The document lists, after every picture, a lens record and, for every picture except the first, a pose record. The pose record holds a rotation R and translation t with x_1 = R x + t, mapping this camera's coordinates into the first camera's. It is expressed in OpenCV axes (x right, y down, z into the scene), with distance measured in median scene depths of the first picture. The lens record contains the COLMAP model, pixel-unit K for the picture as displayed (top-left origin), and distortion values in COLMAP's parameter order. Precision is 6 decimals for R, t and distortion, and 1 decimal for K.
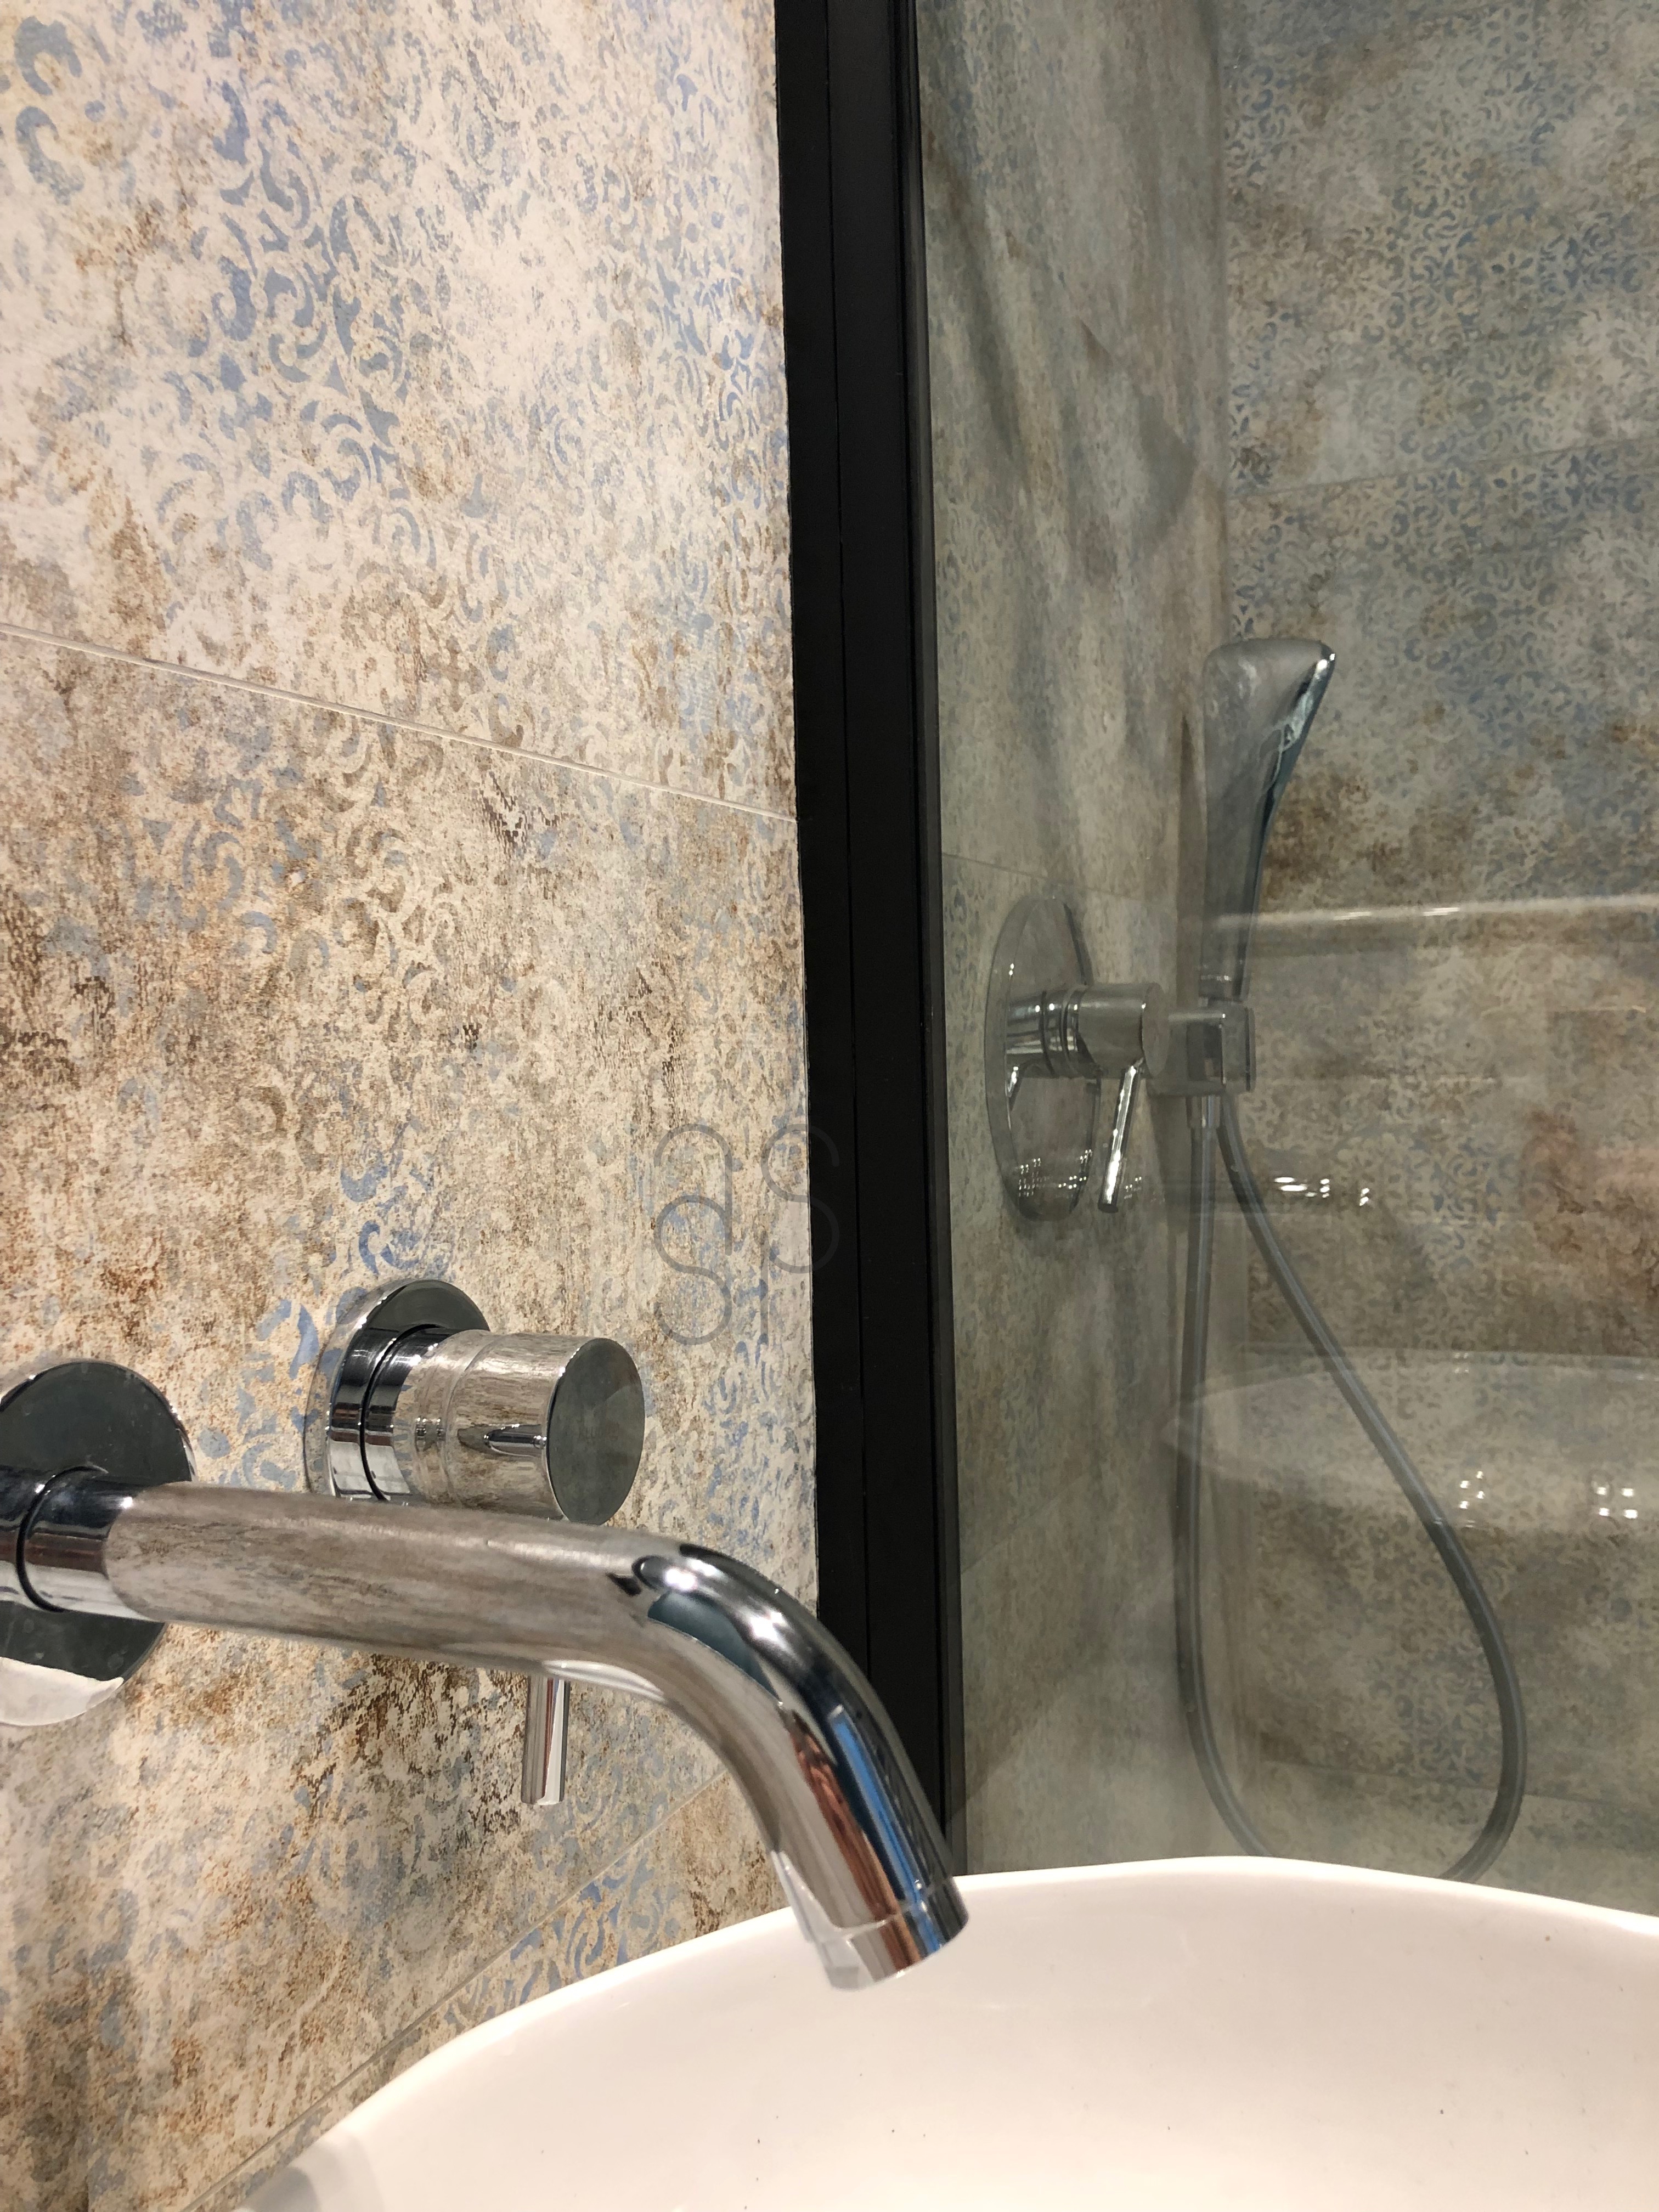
lens RADIAL K [[1824.5, 0, 826.0], [0, 1824.5, 1104.7], [0, 0, 1]] dist [0.018538, -0.009888]
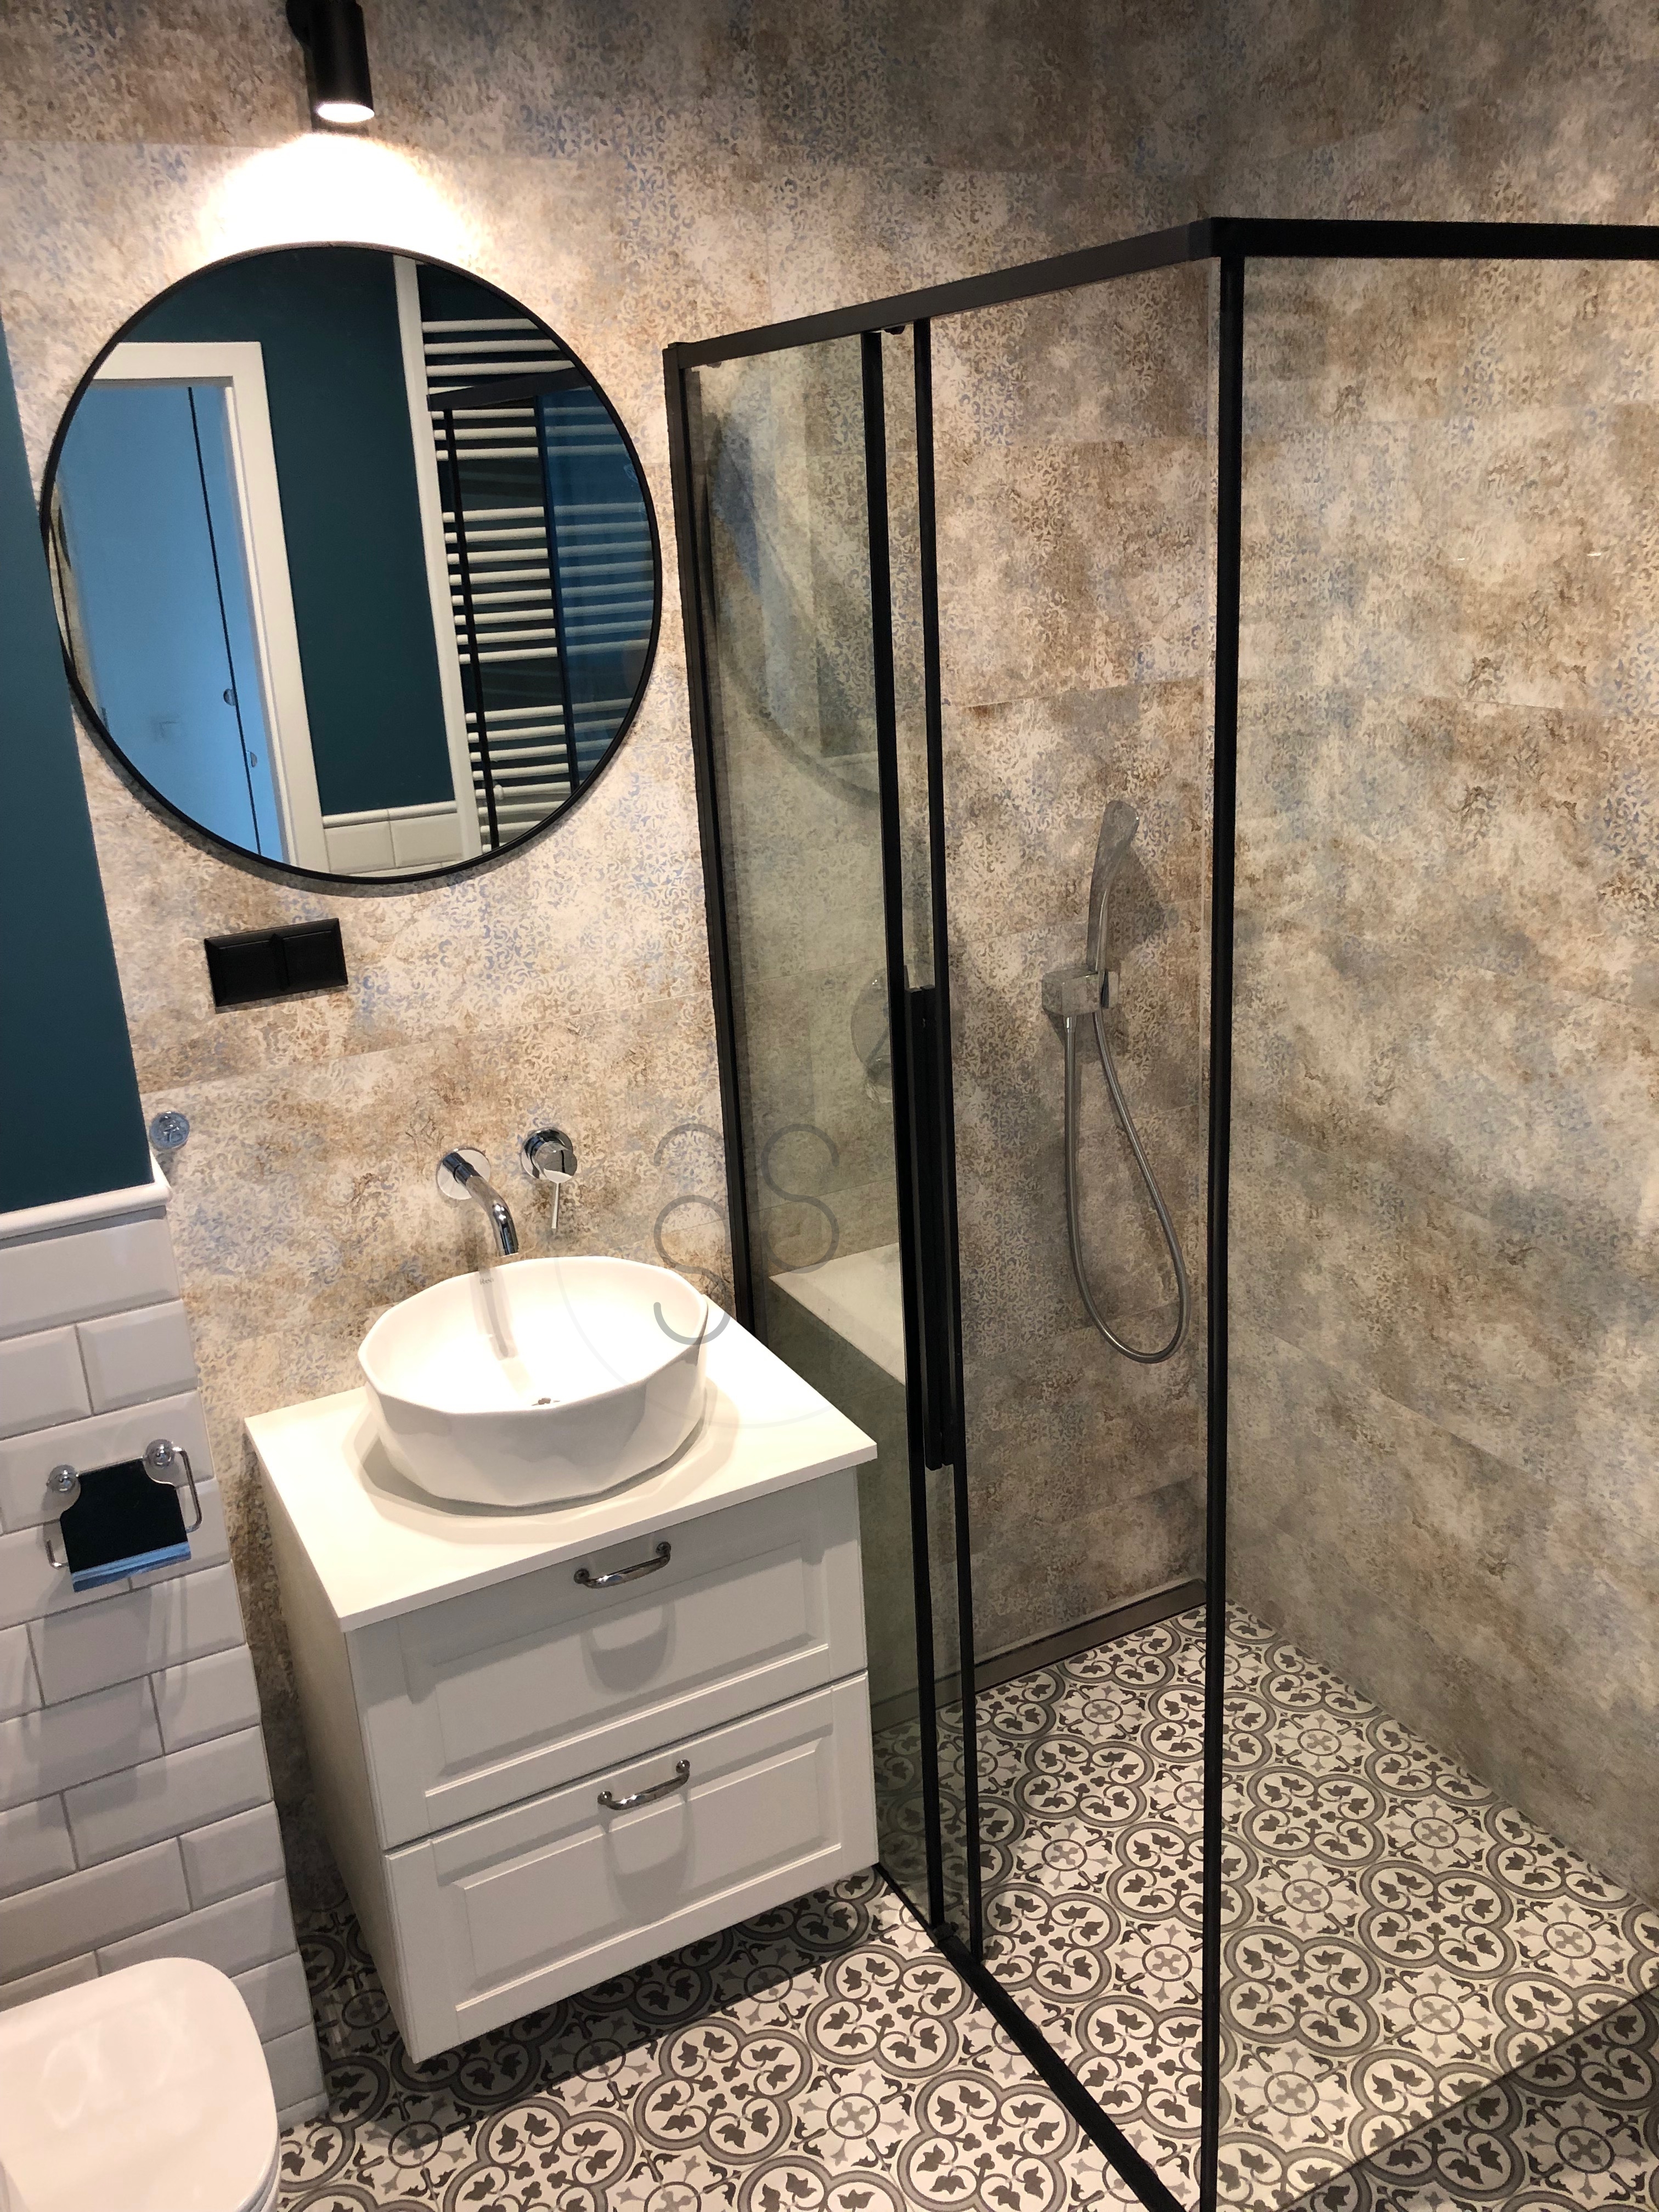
lens RADIAL K [[1824.5, 0, 832.7], [0, 1824.5, 1101.9], [0, 0, 1]] dist [0.018538, -0.009888]
pose [[0.762624, 0.197666, -0.615900, 3.124891], [0.020530, 0.944288, 0.328478, -1.453438], [0.646516, -0.263150, 0.716079, -1.886222]]
